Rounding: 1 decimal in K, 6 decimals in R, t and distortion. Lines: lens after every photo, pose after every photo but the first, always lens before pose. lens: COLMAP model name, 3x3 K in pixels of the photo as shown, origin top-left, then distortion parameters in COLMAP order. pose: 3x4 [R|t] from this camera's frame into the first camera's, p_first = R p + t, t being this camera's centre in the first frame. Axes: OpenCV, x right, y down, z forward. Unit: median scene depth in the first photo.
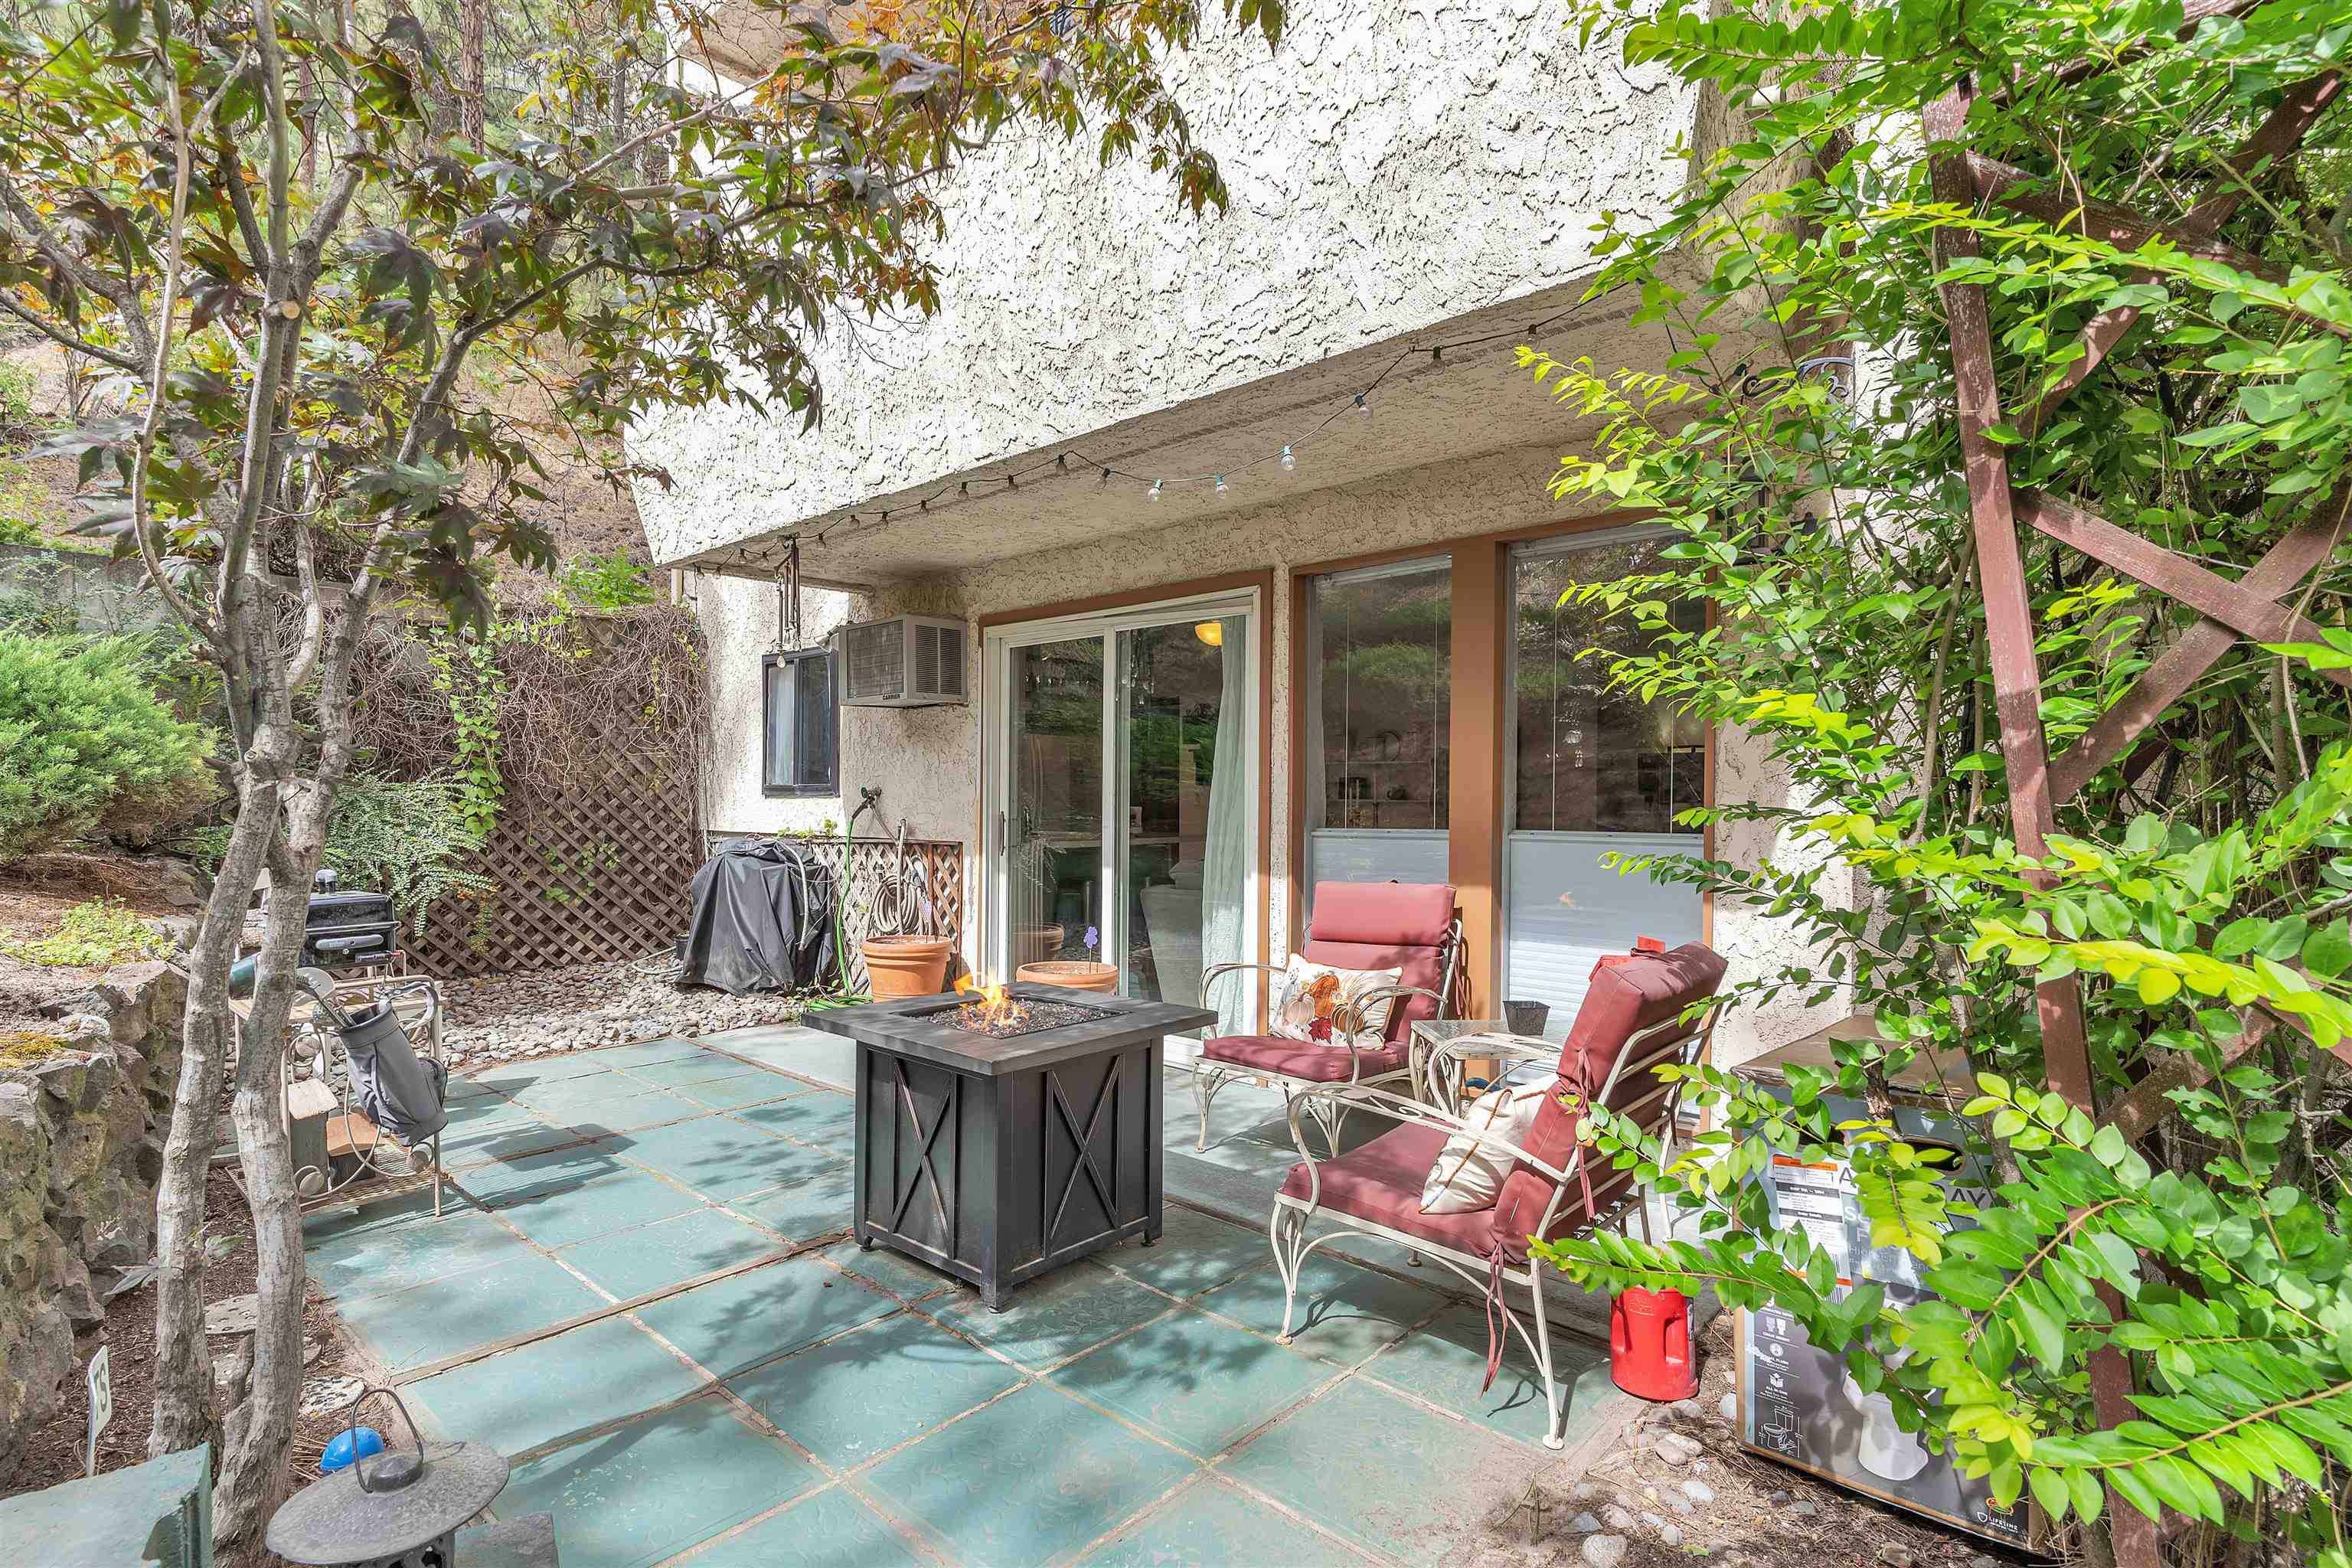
lens RADIAL K [[1147.2, 0, 1176.7], [0, 1147.2, 803.9], [0, 0, 1]] dist [0.000317, 0.000022]
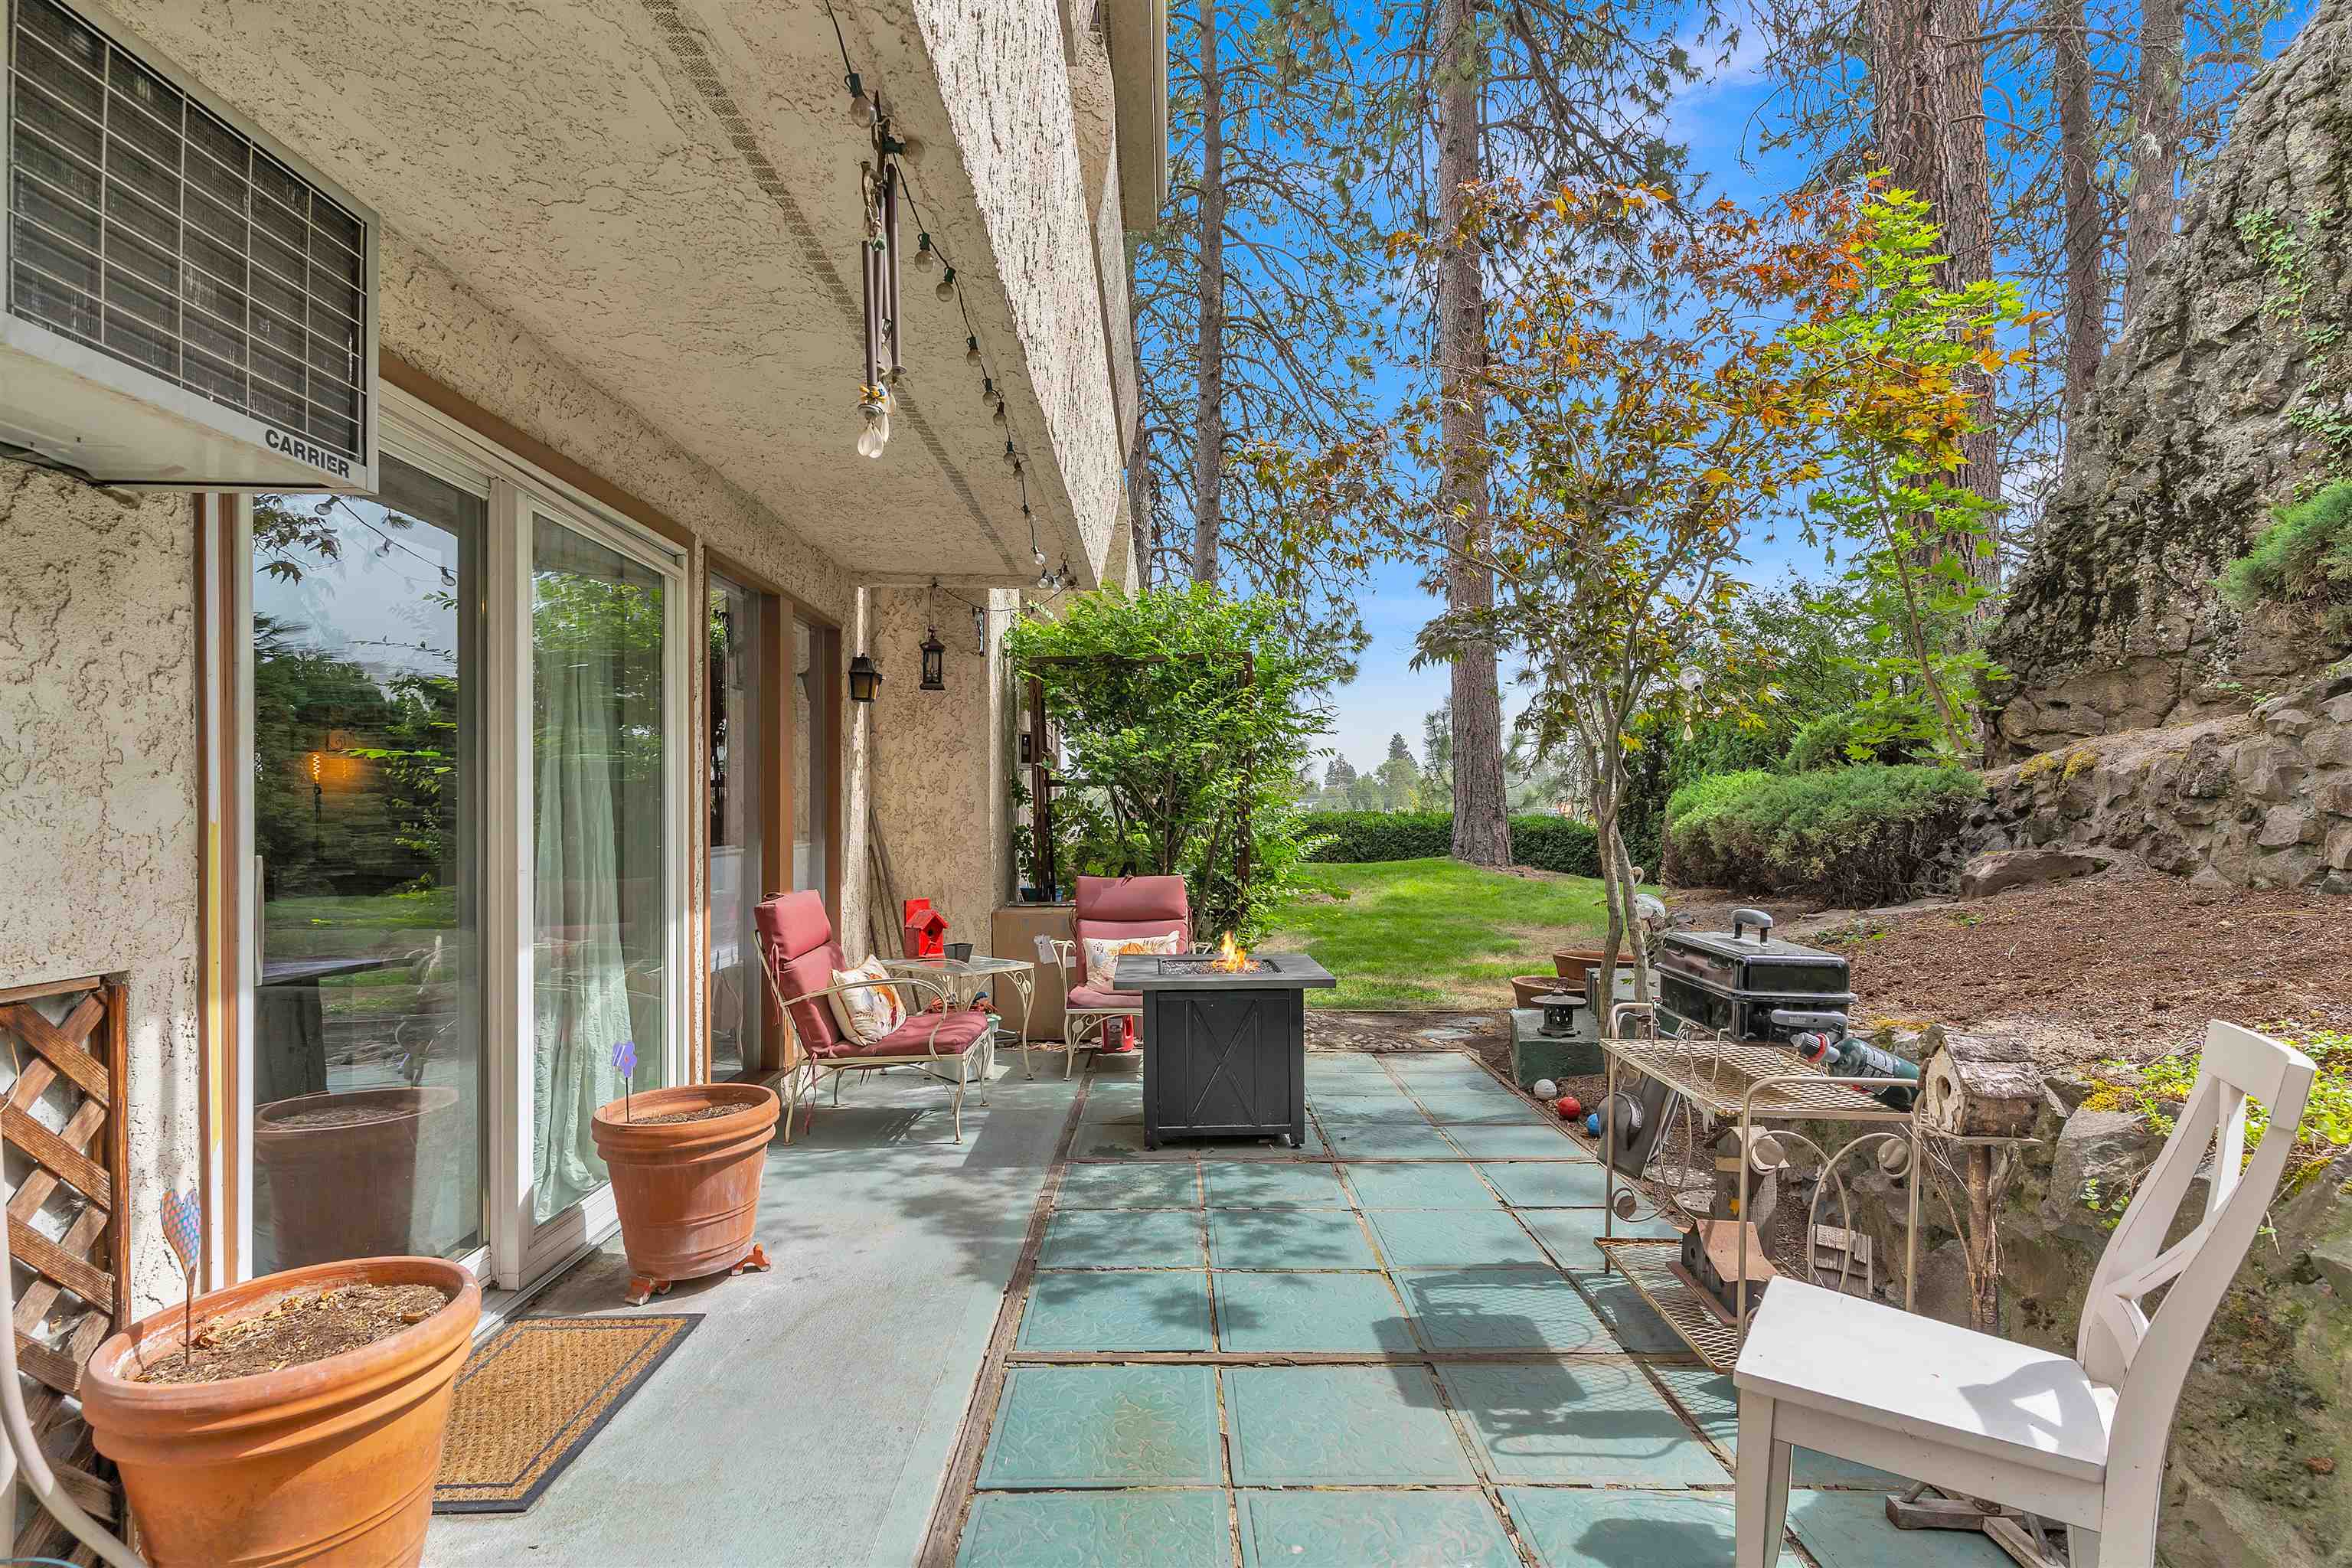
lens RADIAL K [[1147.2, 0, 1176.7], [0, 1147.2, 803.9], [0, 0, 1]] dist [0.000317, 0.000022]
pose [[-0.686195, -0.002567, 0.727413, -0.872658], [-0.006492, 0.999976, -0.002595, -0.017866], [-0.727389, -0.006503, -0.686195, 1.530200]]
